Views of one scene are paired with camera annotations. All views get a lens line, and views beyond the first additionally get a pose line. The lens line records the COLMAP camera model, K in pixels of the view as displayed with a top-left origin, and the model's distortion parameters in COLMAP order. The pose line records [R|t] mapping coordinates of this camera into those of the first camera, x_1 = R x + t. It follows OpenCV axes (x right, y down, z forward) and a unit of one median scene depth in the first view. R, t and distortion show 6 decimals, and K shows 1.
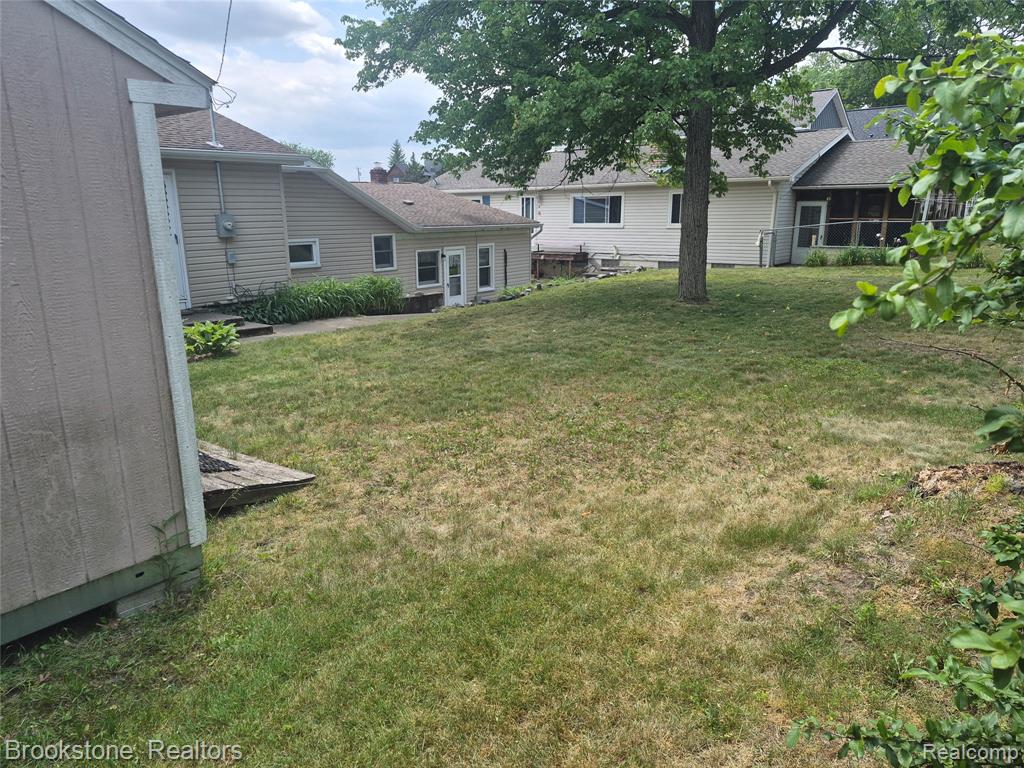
lens RADIAL K [[704.4, 0, 506.1], [0, 704.4, 386.3], [0, 0, 1]] dist [0.112622, -0.156049]
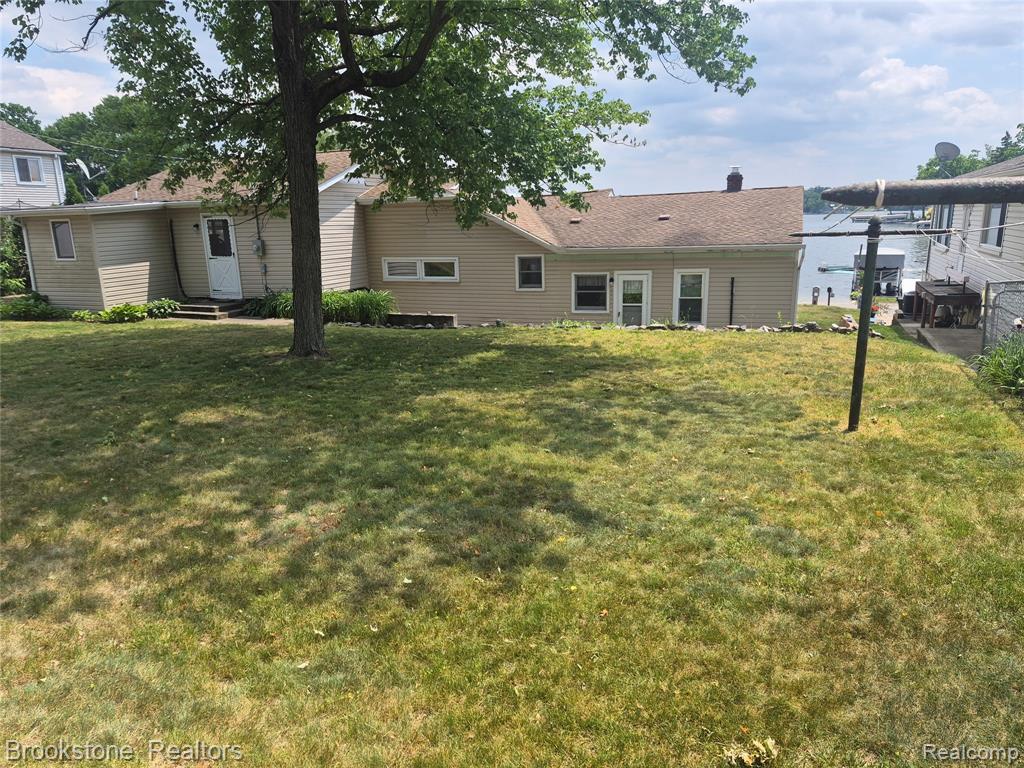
lens RADIAL K [[704.4, 0, 506.1], [0, 704.4, 386.3], [0, 0, 1]] dist [0.112622, -0.156049]
pose [[0.302172, 0.210819, -0.929649, 0.708421], [-0.206559, 0.966548, 0.152047, -0.161818], [0.930605, 0.146083, 0.335611, 0.593359]]
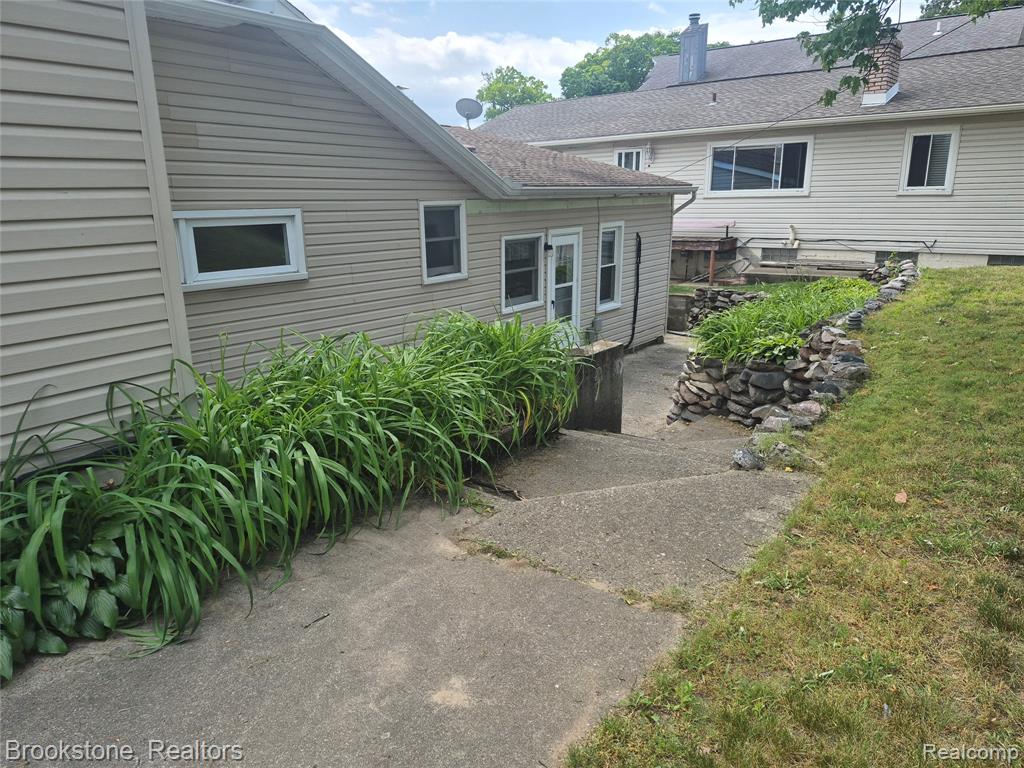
lens RADIAL K [[704.4, 0, 506.1], [0, 704.4, 386.3], [0, 0, 1]] dist [0.112622, -0.156049]
pose [[0.999694, -0.012542, 0.021317, -0.129041], [0.012180, 0.999780, 0.017057, -0.092397], [-0.021526, -0.016792, 0.999627, 0.485605]]
